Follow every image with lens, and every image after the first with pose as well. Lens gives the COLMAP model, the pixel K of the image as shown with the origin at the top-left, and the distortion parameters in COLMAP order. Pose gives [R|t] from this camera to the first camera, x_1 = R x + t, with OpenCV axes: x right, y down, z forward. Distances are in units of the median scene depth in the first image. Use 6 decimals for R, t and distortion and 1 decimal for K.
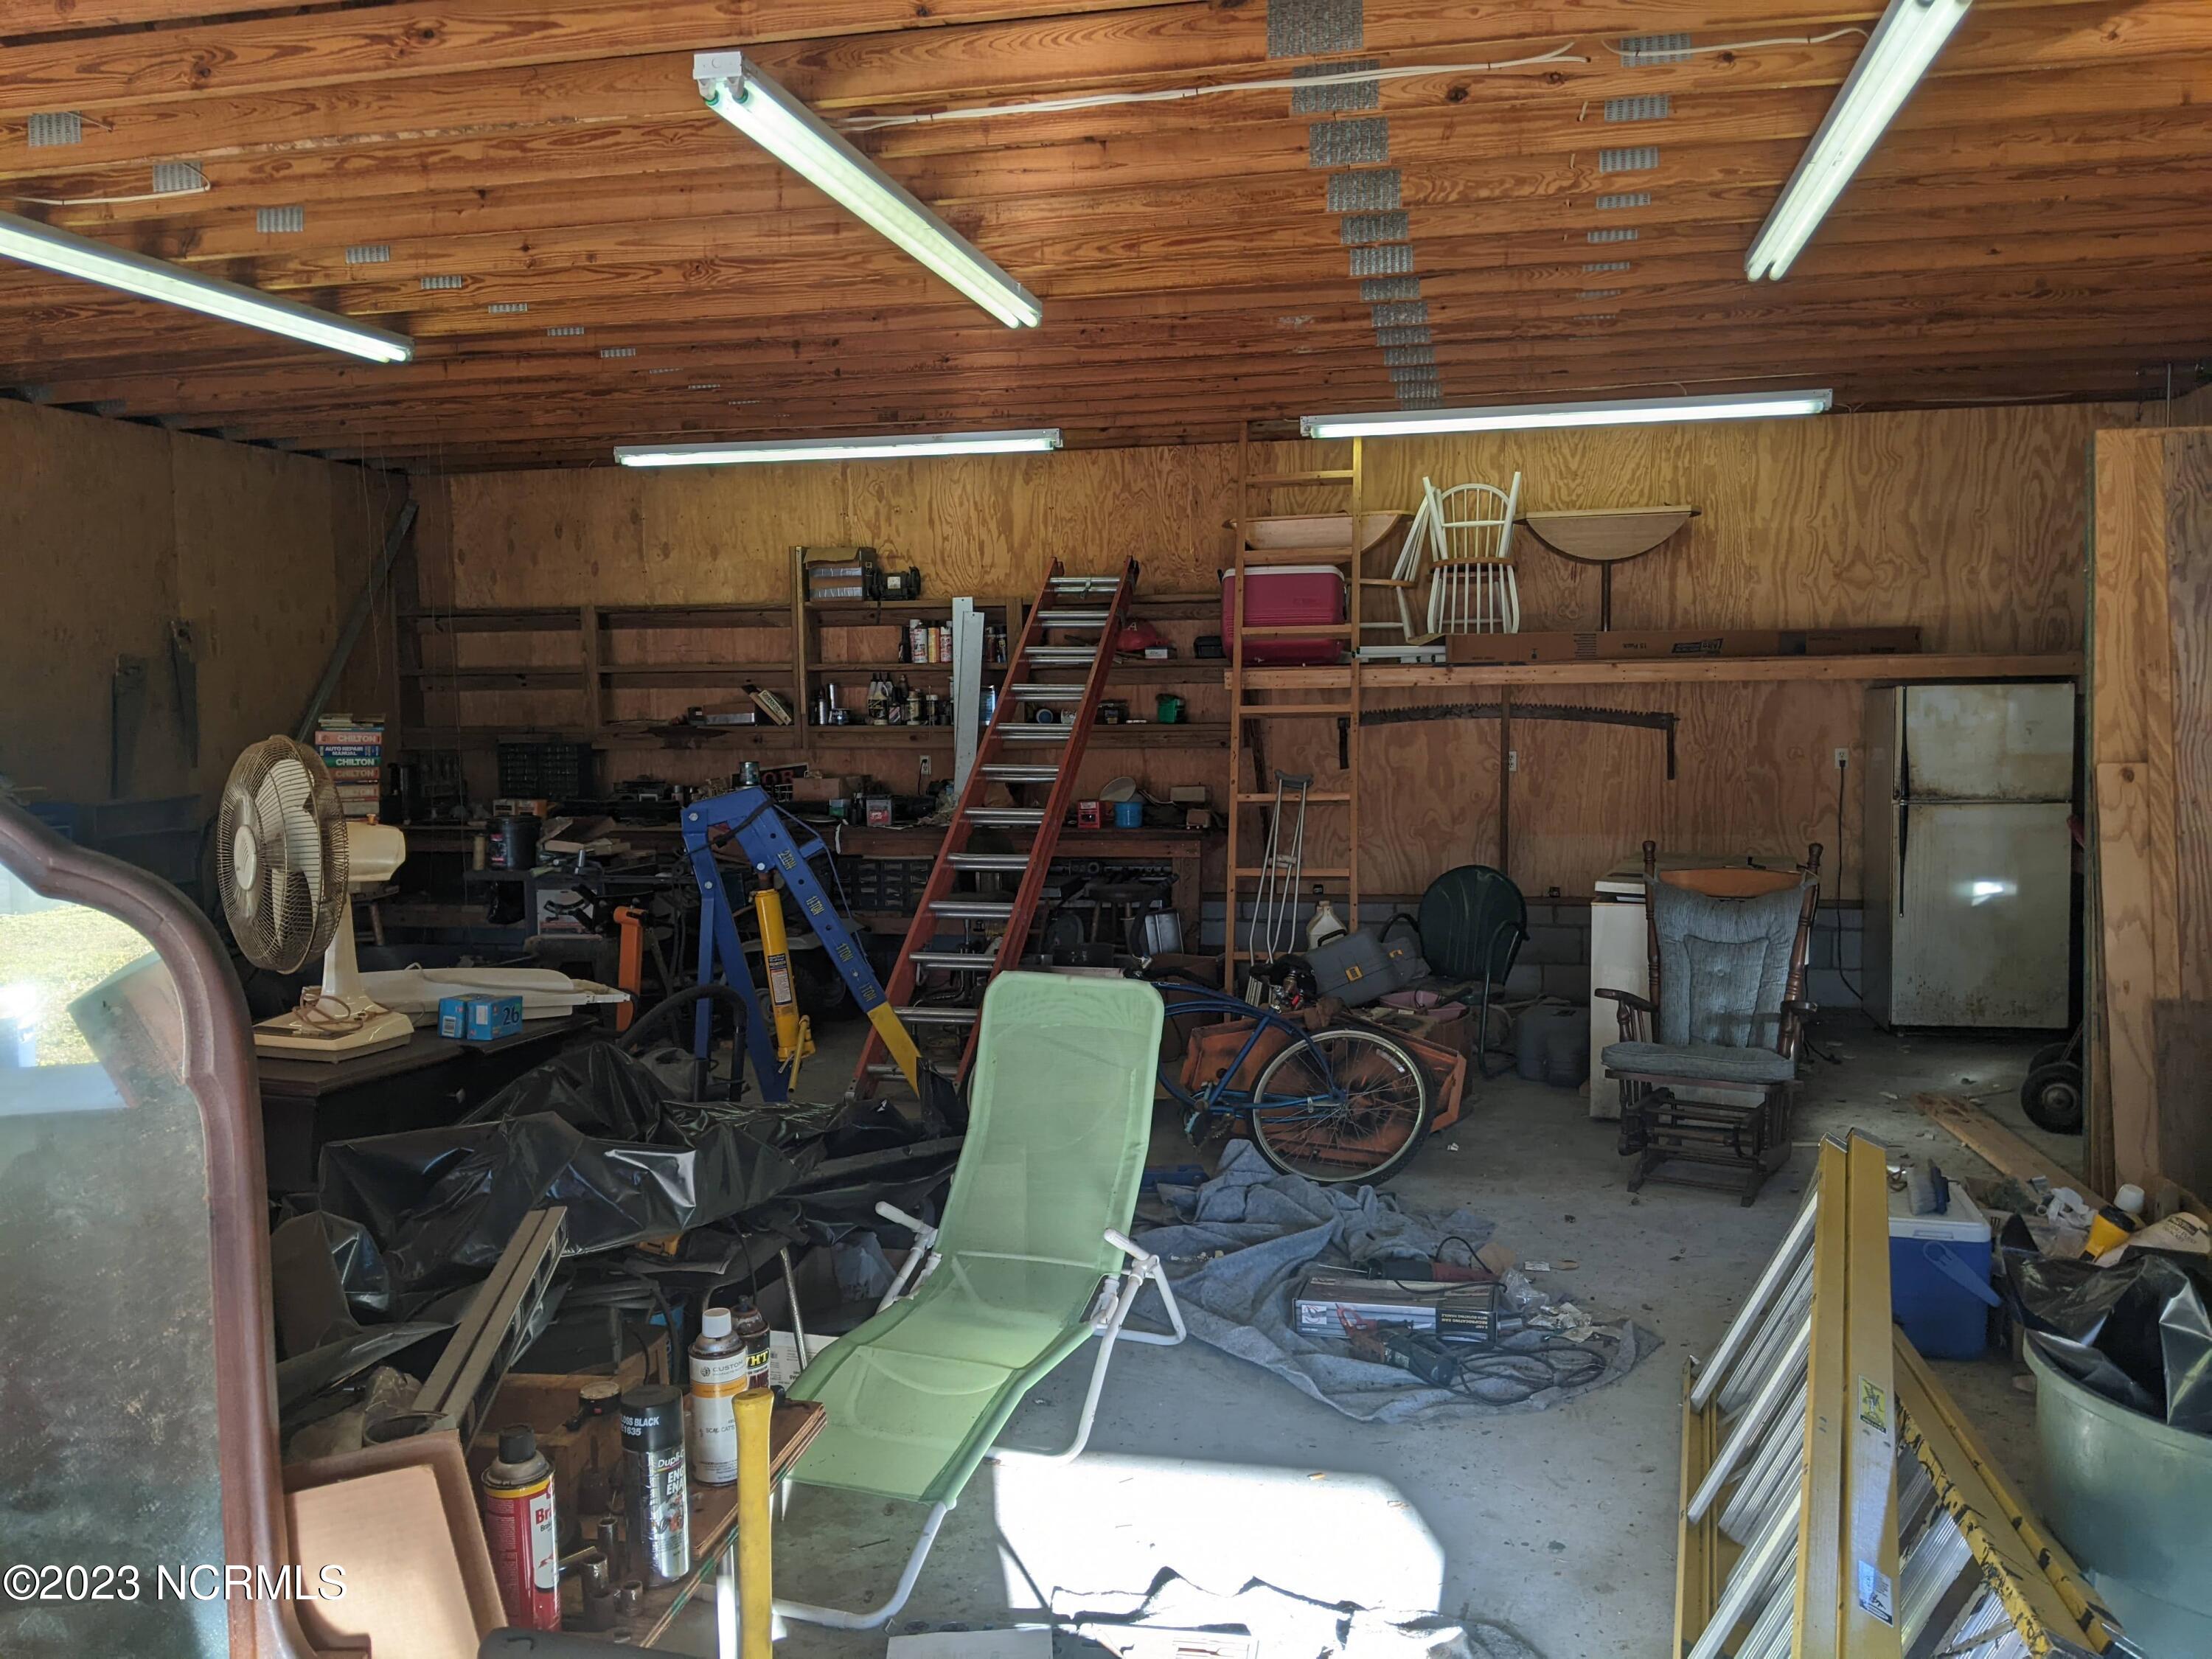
lens RADIAL K [[1754.7, 0, 1120.4], [0, 1754.7, 833.4], [0, 0, 1]] dist [0.104642, -0.193796]
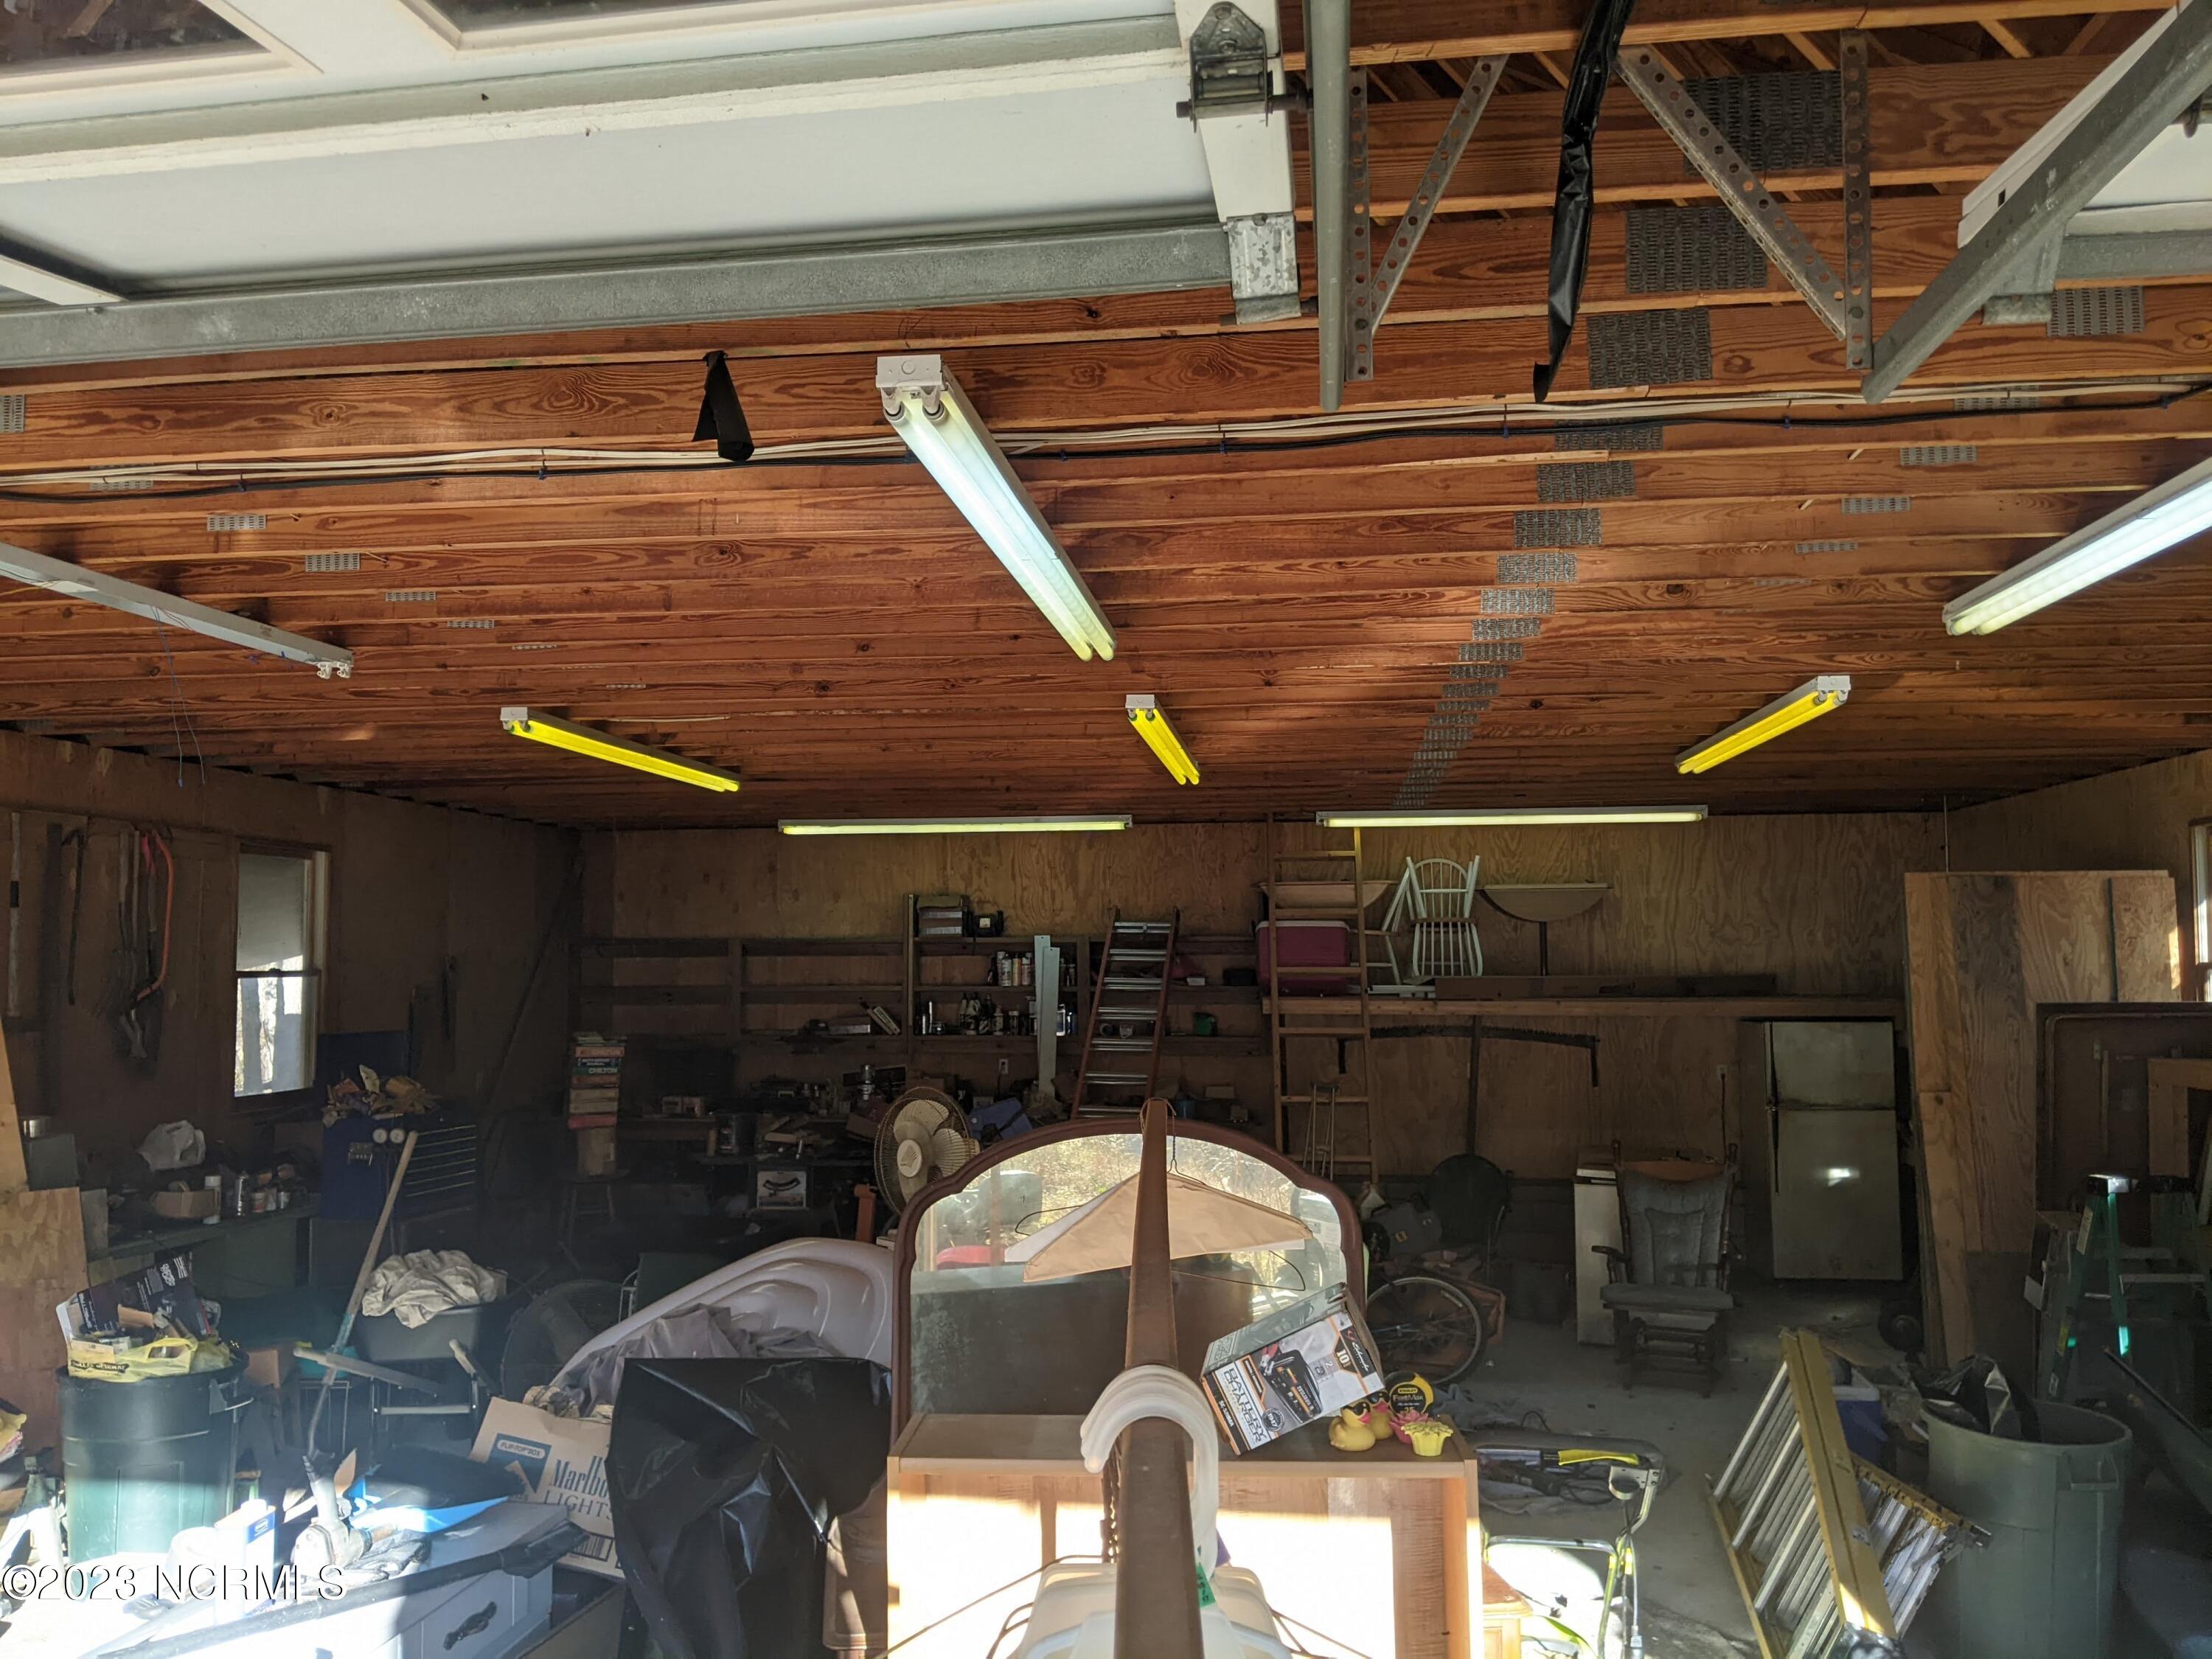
lens RADIAL K [[1756.7, 0, 1084.3], [0, 1756.7, 853.5], [0, 0, 1]] dist [0.110509, -0.192727]
pose [[0.996759, 0.015029, 0.079034, -0.176034], [-0.003754, 0.990014, -0.140918, -0.015192], [-0.080362, 0.140165, 0.986862, -0.293225]]
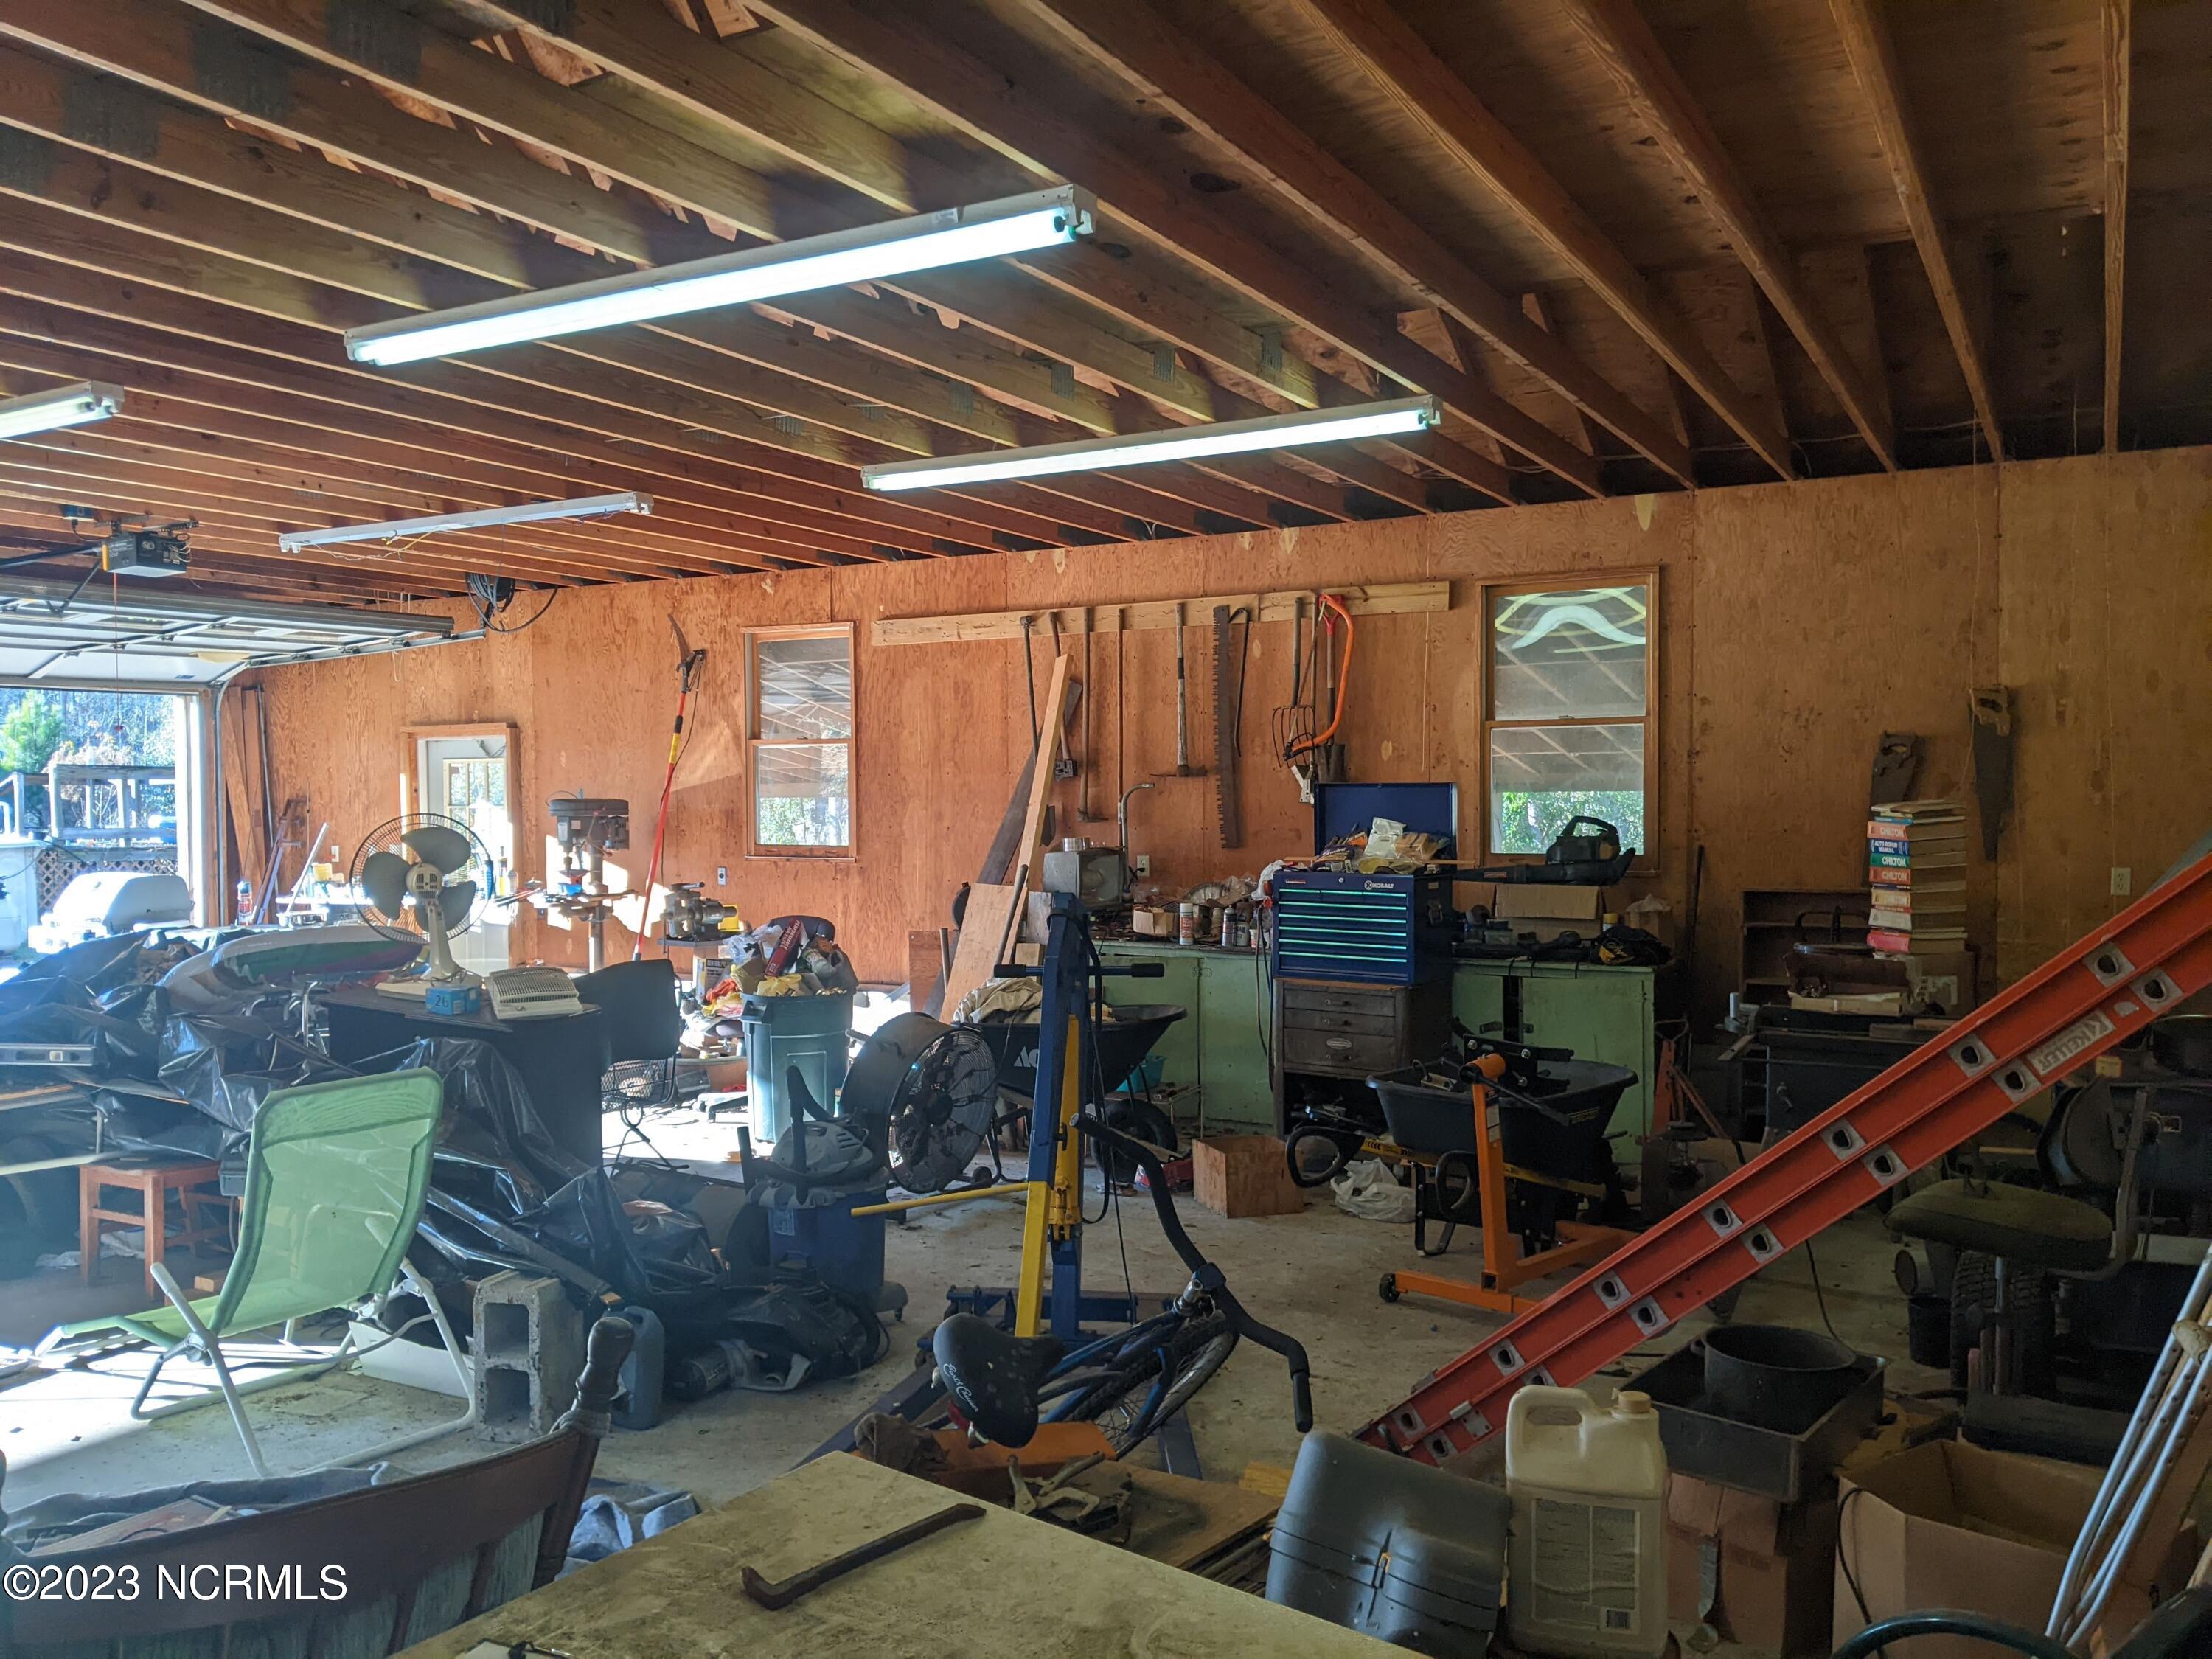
lens RADIAL K [[1738.7, 0, 1120.8], [0, 1738.7, 847.4], [0, 0, 1]] dist [0.108292, -0.184650]
pose [[-0.282154, 0.043745, -0.958371, 0.394140], [-0.064093, 0.995869, 0.064327, -0.070203], [0.957226, 0.079575, -0.278185, 0.833982]]
